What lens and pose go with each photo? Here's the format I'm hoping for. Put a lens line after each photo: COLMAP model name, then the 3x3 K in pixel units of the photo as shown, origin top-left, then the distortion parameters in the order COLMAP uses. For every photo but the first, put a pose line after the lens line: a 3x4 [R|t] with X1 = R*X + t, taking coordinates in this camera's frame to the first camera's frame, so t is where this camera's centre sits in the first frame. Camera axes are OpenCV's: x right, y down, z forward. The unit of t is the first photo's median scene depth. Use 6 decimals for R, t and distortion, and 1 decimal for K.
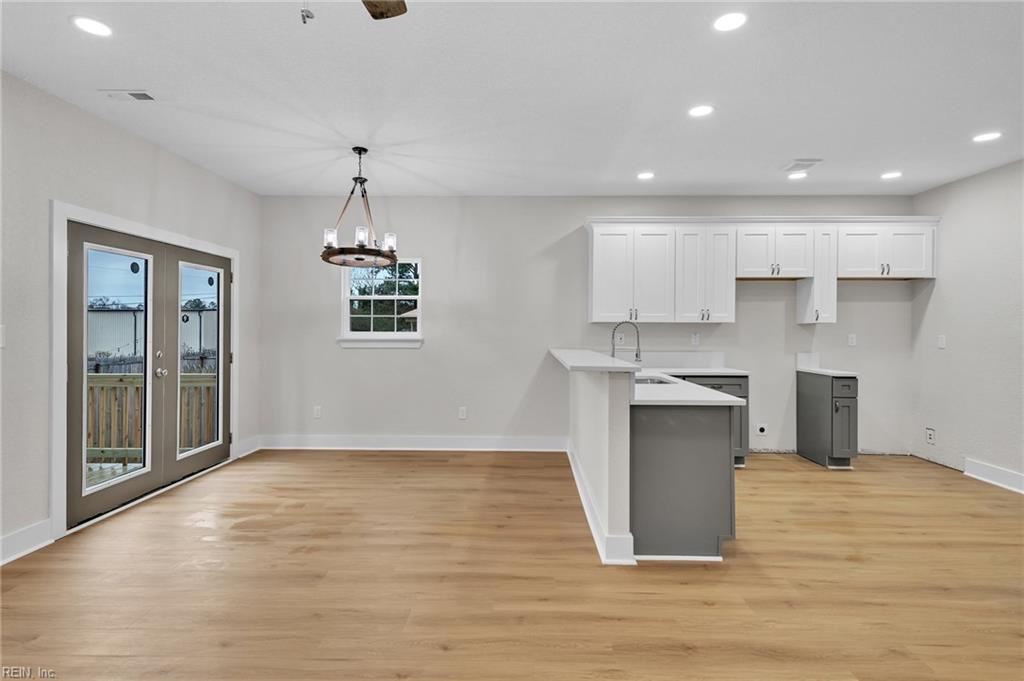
lens RADIAL K [[483.8, 0, 516.5], [0, 483.8, 334.5], [0, 0, 1]] dist [0.002840, -0.001772]
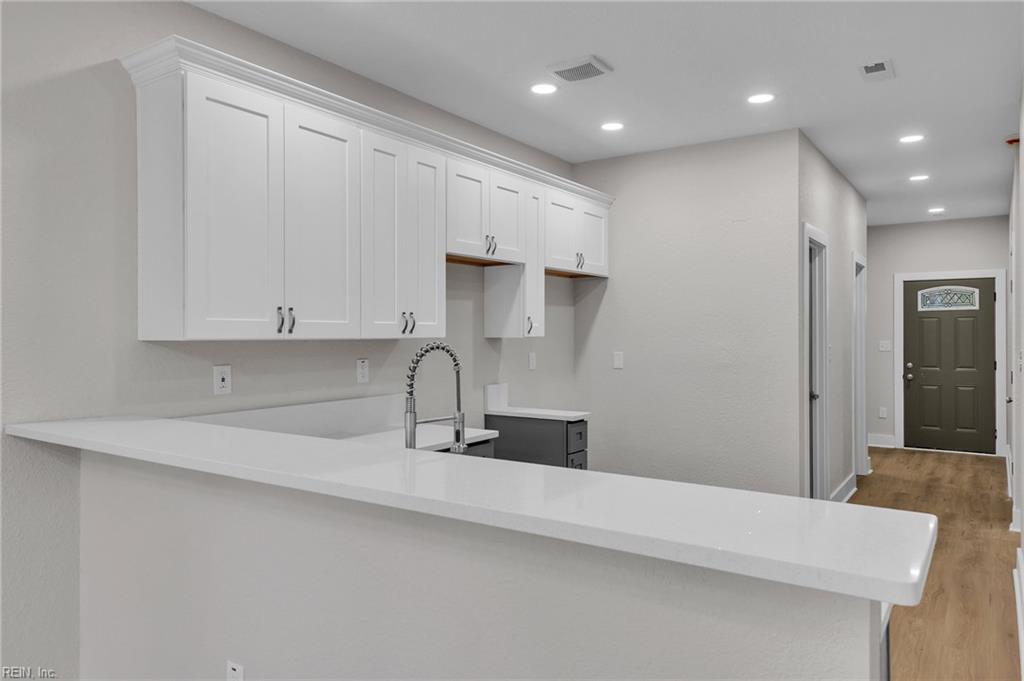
lens RADIAL K [[690.3, 0, 516.3], [0, 690.3, 342.8], [0, 0, 1]] dist [-0.002321, -0.001392]
pose [[0.542011, -0.016170, 0.840216, -0.148674], [0.011142, 0.999865, 0.012054, -0.029274], [-0.840297, 0.002828, 0.542118, 0.563581]]
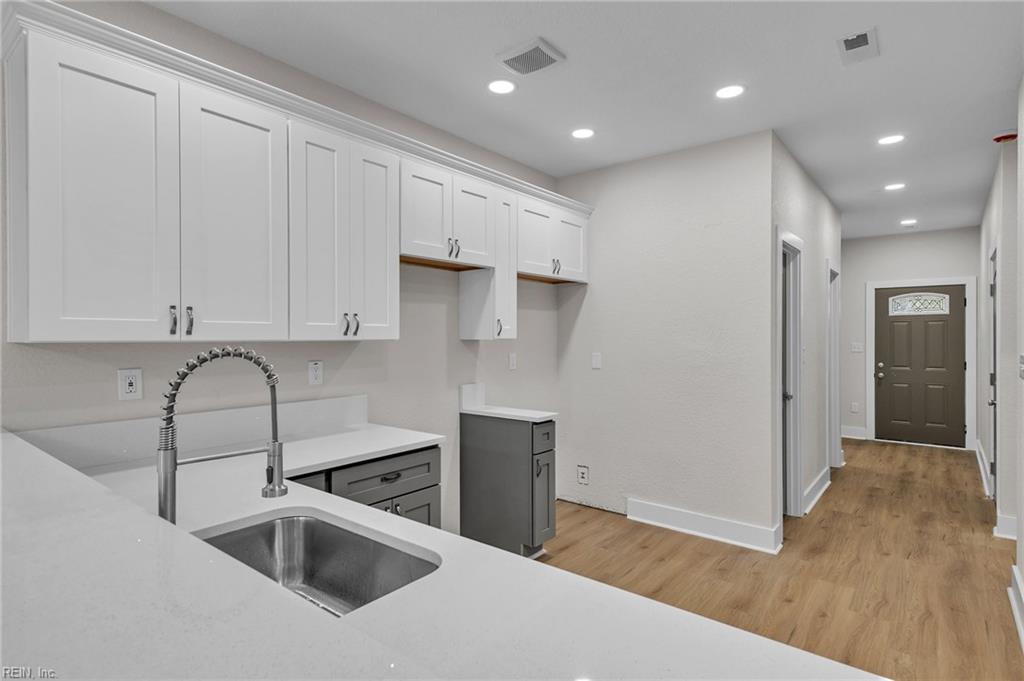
lens RADIAL K [[529.1, 0, 515.9], [0, 529.1, 343.8], [0, 0, 1]] dist [0.015164, -0.005064]
pose [[0.602761, -0.016290, 0.797756, 0.076215], [0.009713, 0.999867, 0.013078, -0.028229], [-0.797863, -0.000134, 0.602839, 0.592720]]
